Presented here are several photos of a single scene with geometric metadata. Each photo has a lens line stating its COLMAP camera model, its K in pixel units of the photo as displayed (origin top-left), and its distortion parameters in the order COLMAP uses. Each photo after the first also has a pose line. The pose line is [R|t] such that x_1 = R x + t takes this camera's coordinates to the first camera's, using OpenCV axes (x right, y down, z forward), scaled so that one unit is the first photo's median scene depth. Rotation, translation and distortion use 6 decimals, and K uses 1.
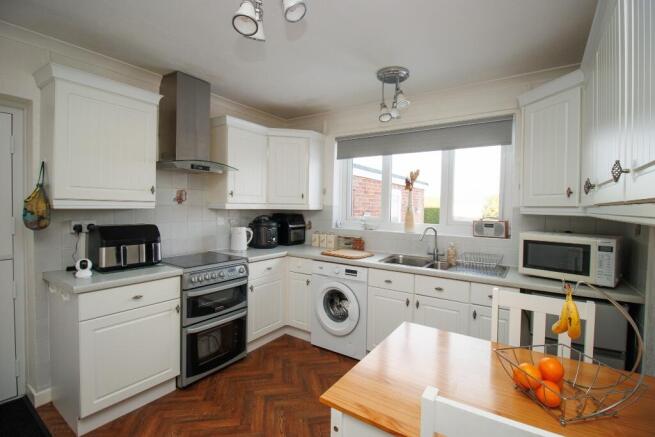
lens RADIAL K [[309.1, 0, 329.6], [0, 309.1, 209.7], [0, 0, 1]] dist [-0.001809, -0.000444]
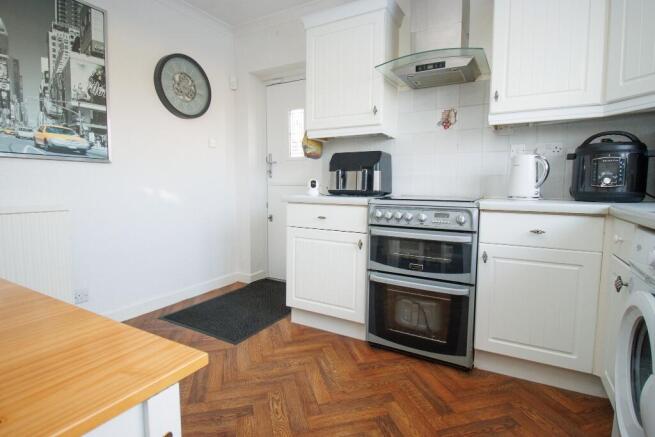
lens RADIAL K [[336.0, 0, 329.4], [0, 336.0, 212.7], [0, 0, 1]] dist [0.002898, 0.000208]
pose [[0.081279, 0.066764, -0.994453, 0.389190], [-0.021942, 0.997632, 0.065184, 0.169425], [0.996450, 0.016522, 0.082551, 0.805528]]
